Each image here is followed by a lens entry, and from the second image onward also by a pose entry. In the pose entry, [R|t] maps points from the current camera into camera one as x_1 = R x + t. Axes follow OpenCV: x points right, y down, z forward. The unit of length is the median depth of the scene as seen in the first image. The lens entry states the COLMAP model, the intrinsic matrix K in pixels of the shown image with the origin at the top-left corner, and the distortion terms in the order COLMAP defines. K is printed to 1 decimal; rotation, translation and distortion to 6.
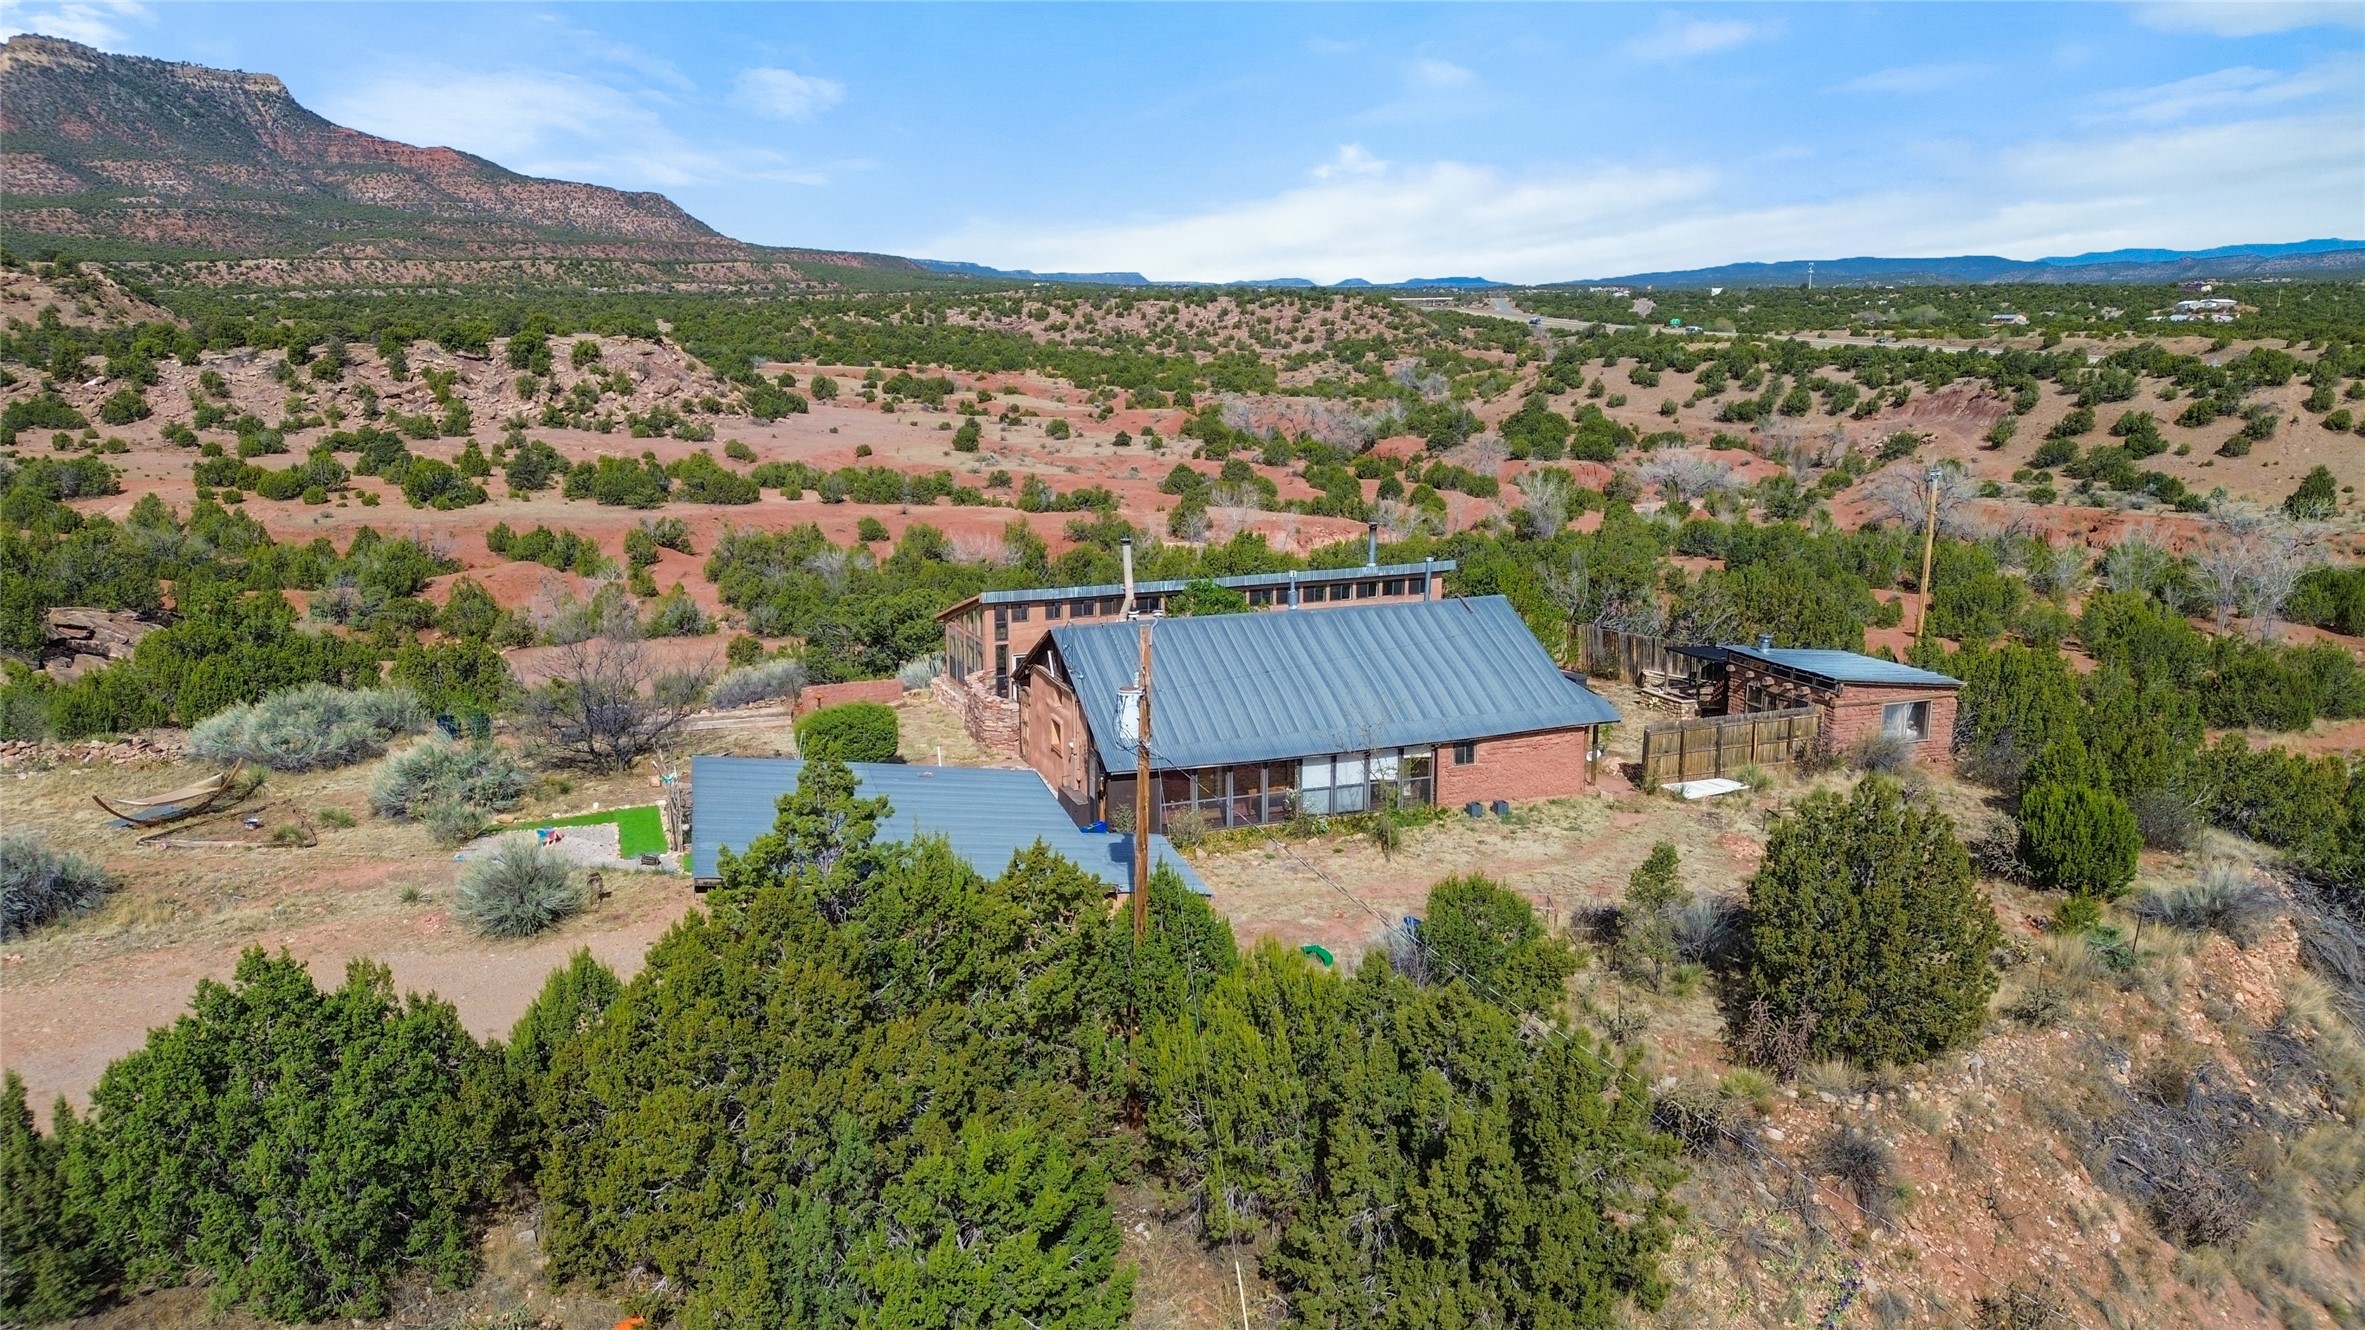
lens RADIAL K [[1641.6, 0, 1169.9], [0, 1641.6, 653.9], [0, 0, 1]] dist [0.066412, -0.062346]
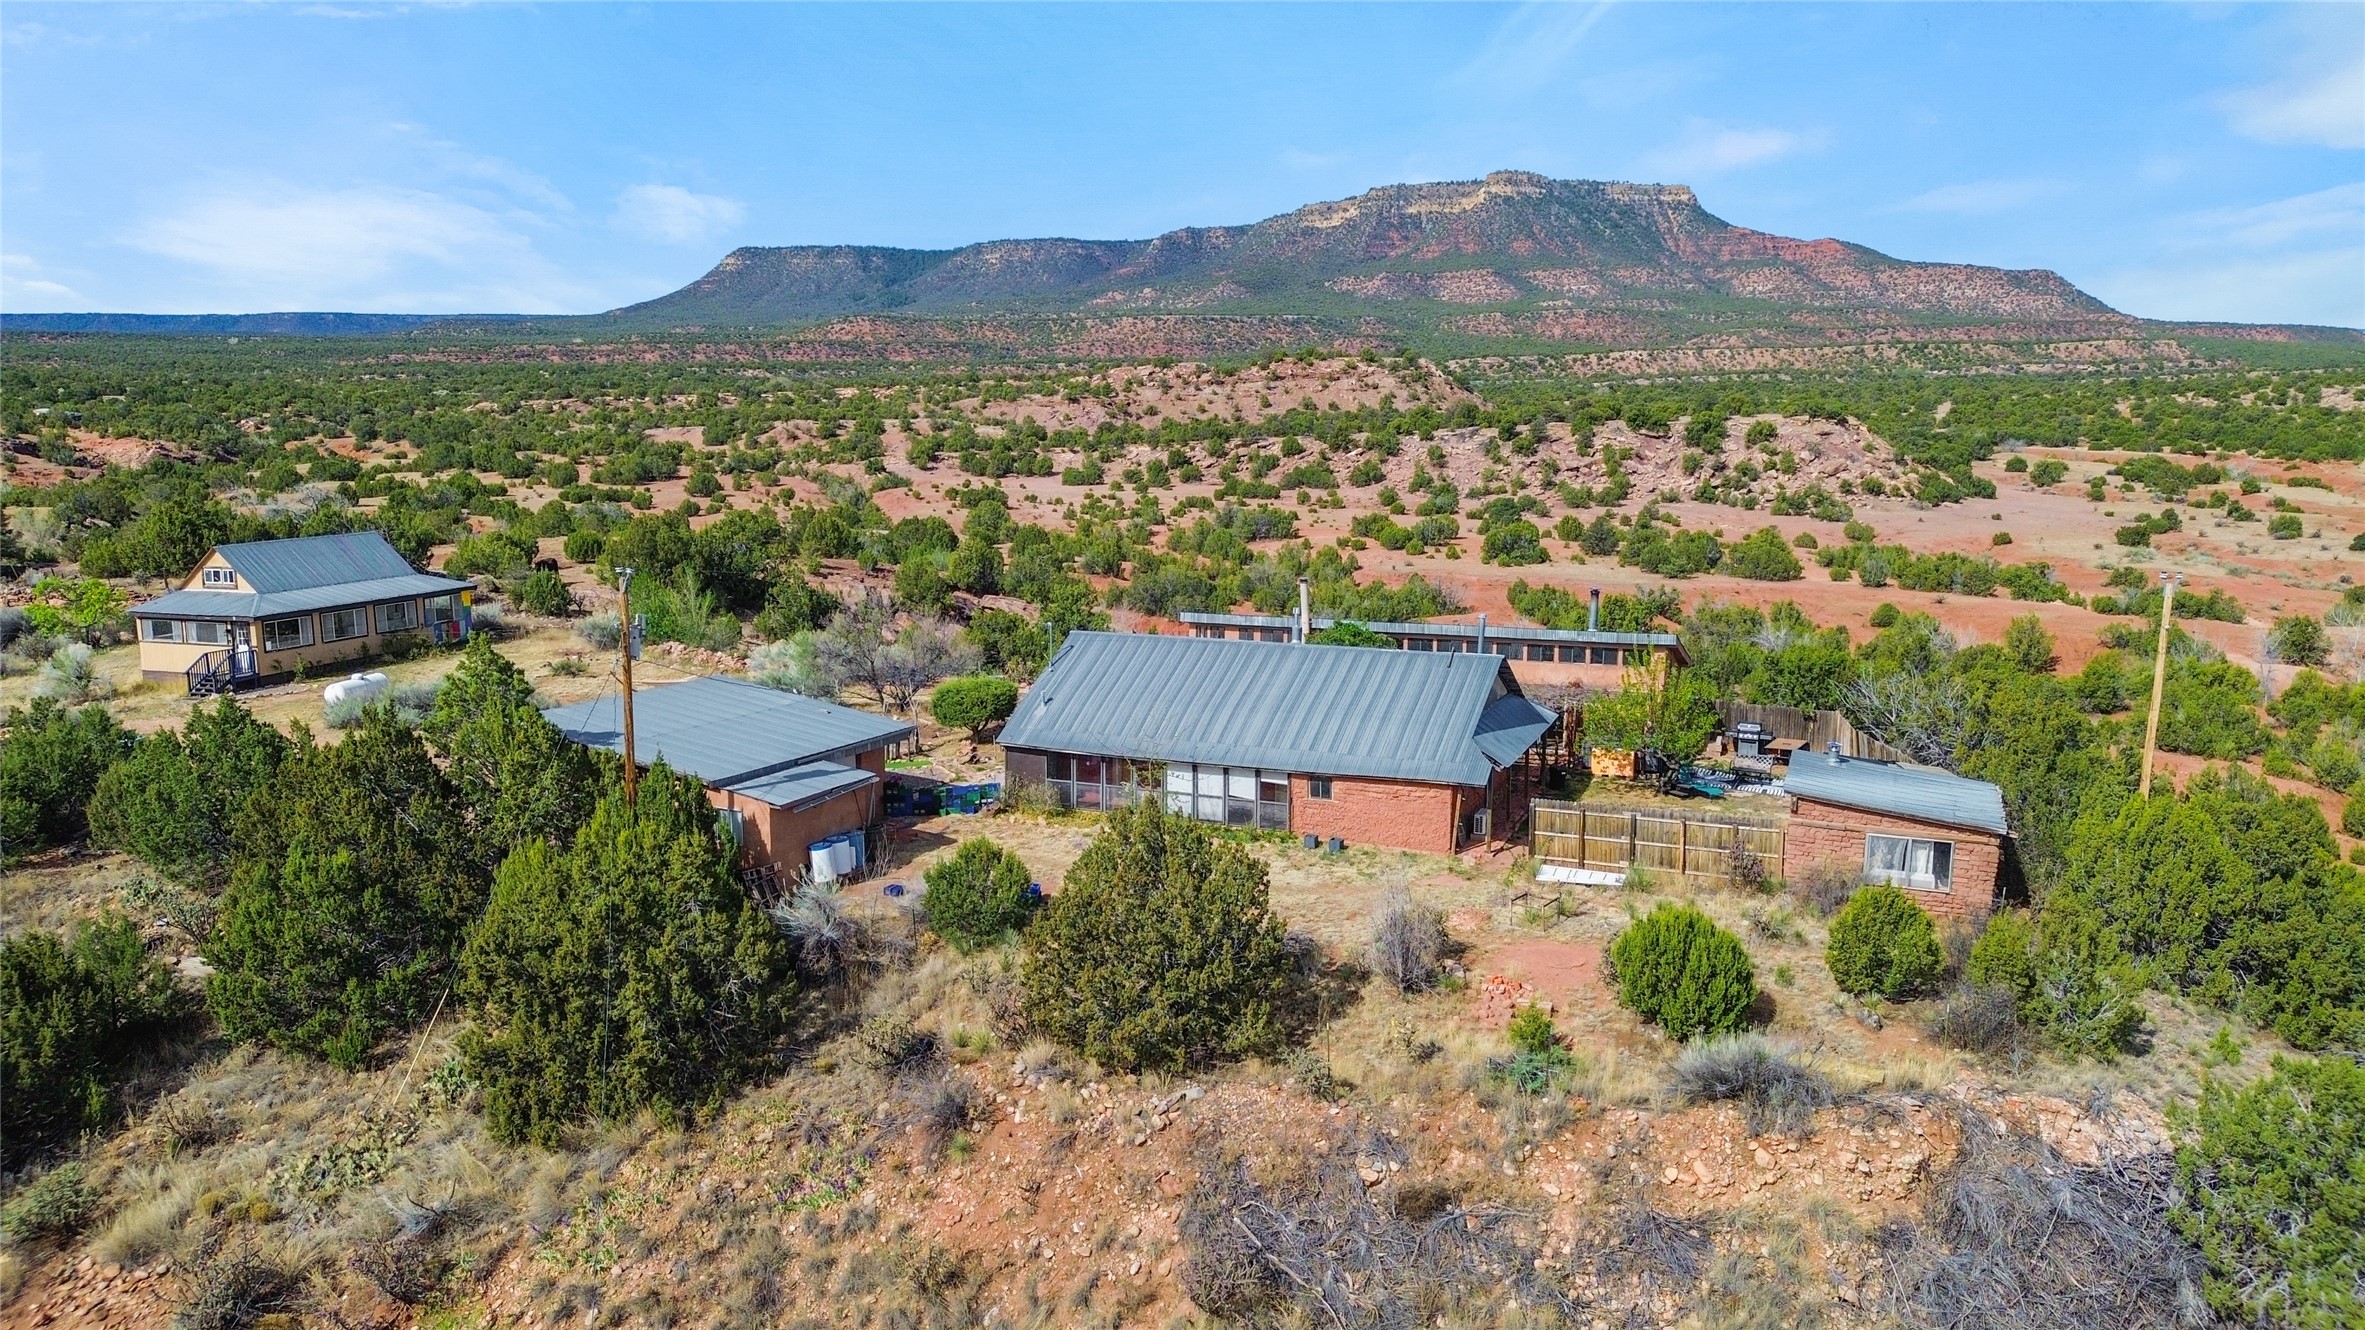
lens RADIAL K [[1660.4, 0, 1182.2], [0, 1660.4, 680.5], [0, 0, 1]] dist [-0.004453, -0.006682]
pose [[0.723530, 0.112528, -0.681059, 0.111612], [-0.135434, 0.990589, 0.019791, -0.002088], [0.676877, 0.077919, 0.731961, 0.022620]]
